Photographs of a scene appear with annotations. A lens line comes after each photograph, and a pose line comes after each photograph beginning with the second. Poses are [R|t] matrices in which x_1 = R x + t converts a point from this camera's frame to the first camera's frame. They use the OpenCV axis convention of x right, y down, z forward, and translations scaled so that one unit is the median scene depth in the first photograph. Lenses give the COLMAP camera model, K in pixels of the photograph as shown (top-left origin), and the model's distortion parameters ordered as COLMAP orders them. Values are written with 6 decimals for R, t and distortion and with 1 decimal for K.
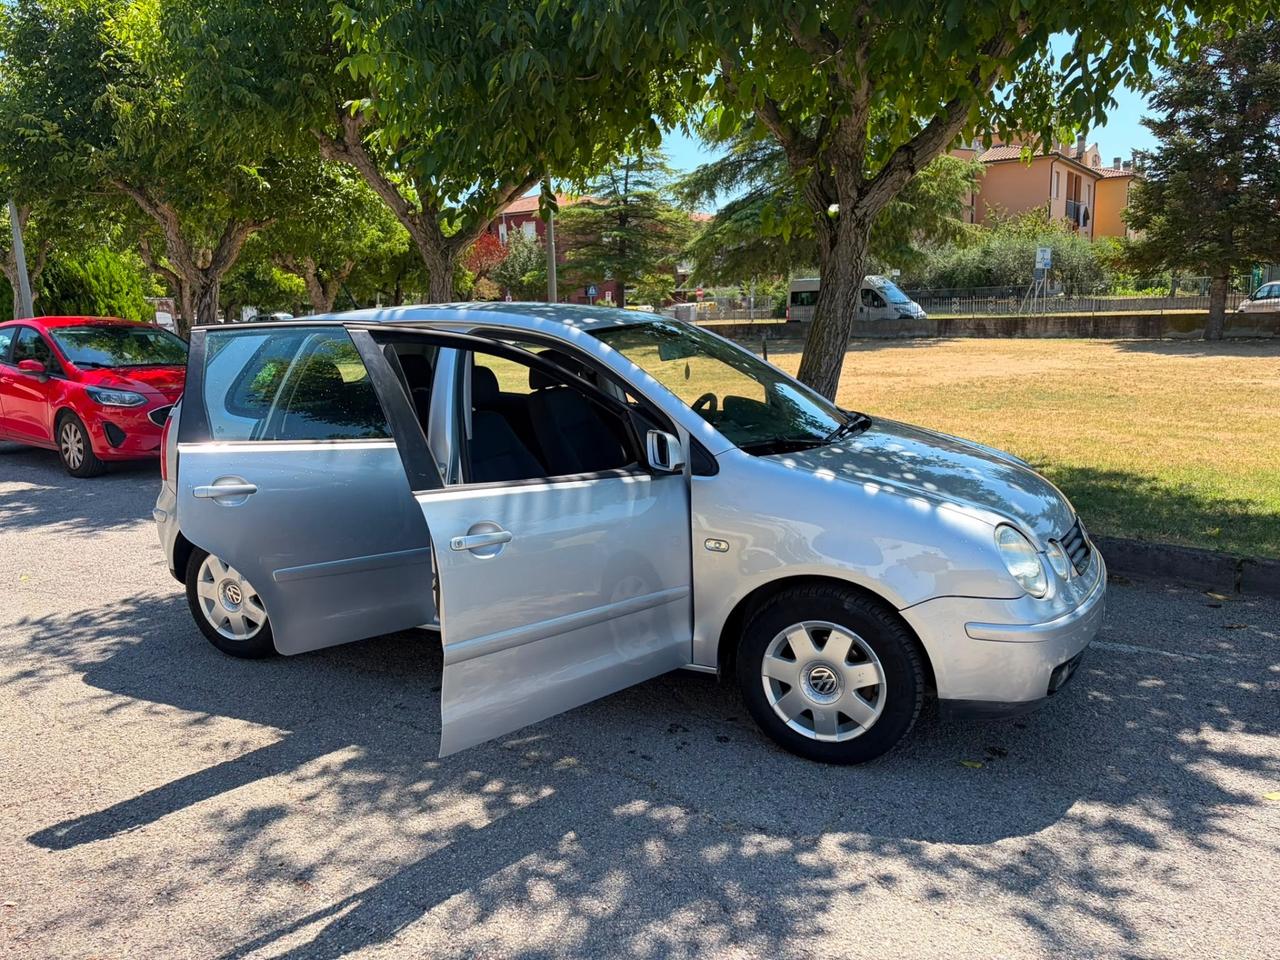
lens RADIAL K [[966.0, 0, 635.1], [0, 966.0, 490.4], [0, 0, 1]] dist [0.052221, -0.052434]
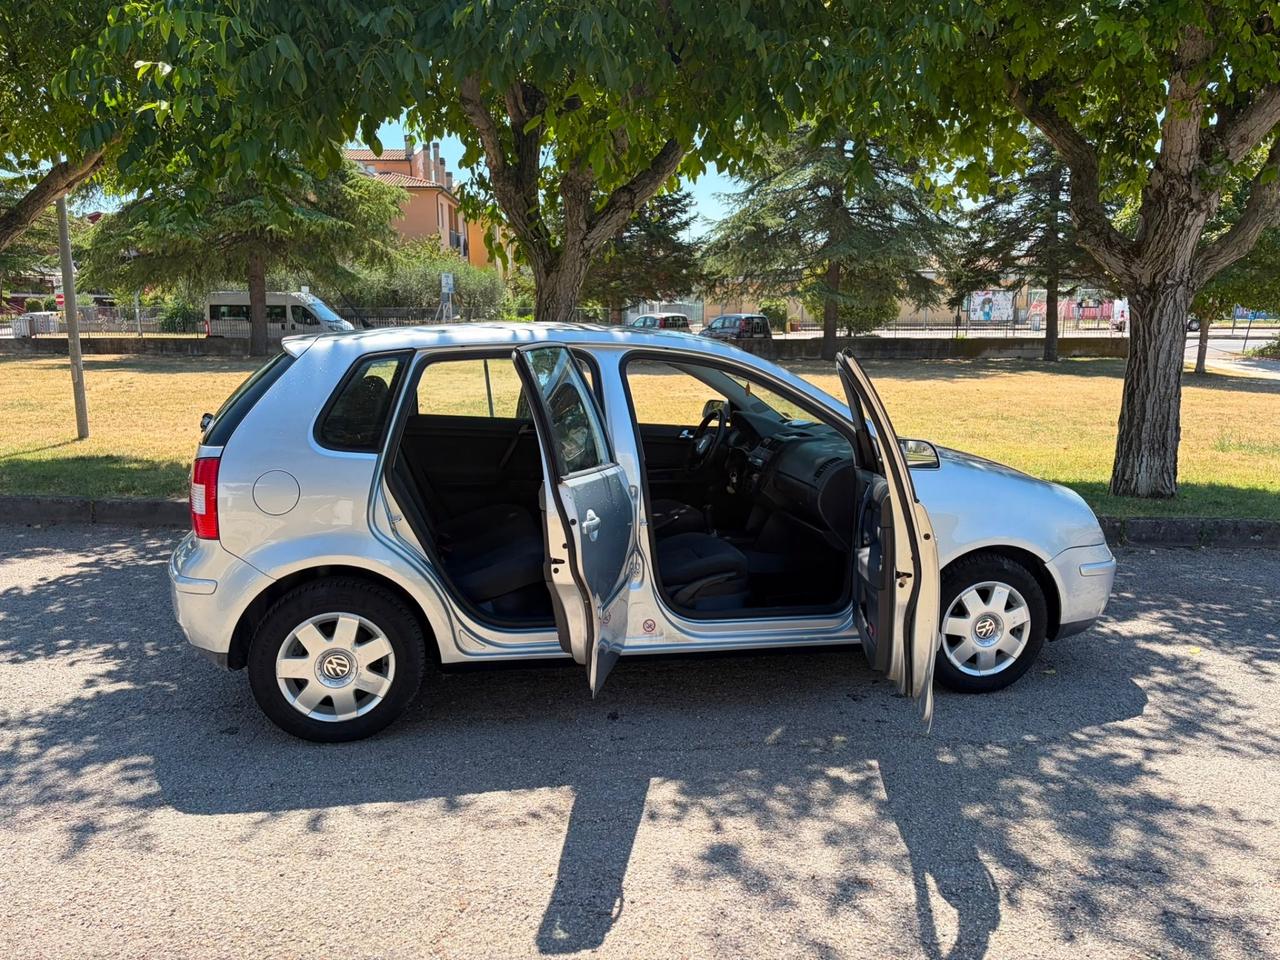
lens RADIAL K [[966.0, 0, 648.0], [0, 966.0, 492.3], [0, 0, 1]] dist [0.052221, -0.052434]
pose [[0.802936, -0.078805, 0.590833, -0.341358], [0.088259, 0.996014, 0.012905, -0.014351], [-0.589494, 0.041785, 0.806691, 0.084398]]
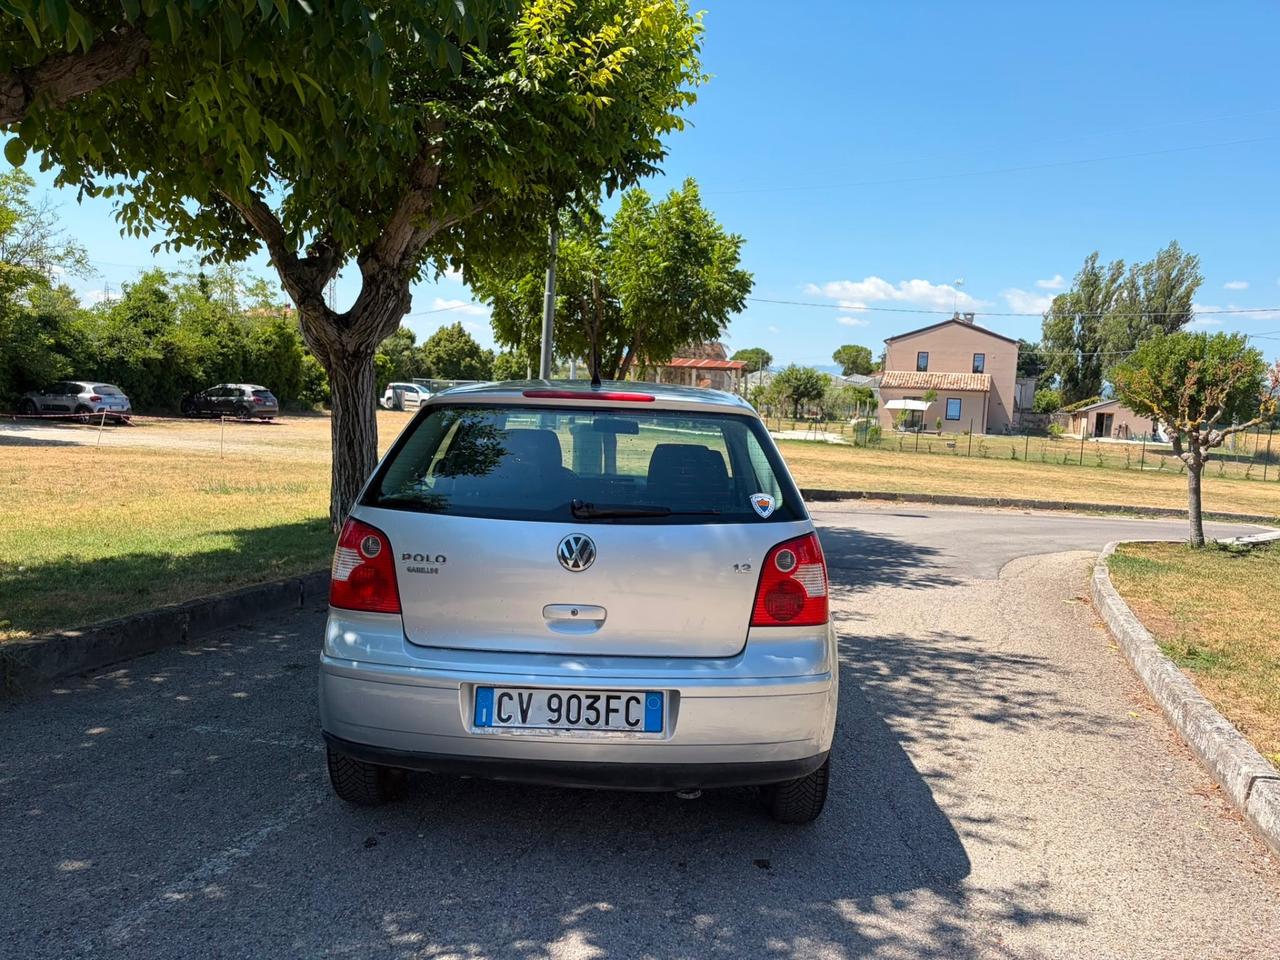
lens RADIAL K [[966.0, 0, 635.1], [0, 966.0, 494.6], [0, 0, 1]] dist [0.052221, -0.052434]
pose [[-0.390762, -0.077721, 0.917205, -0.547396], [0.140853, 0.979646, 0.143020, -0.113016], [-0.909651, 0.185078, -0.371861, 0.707546]]
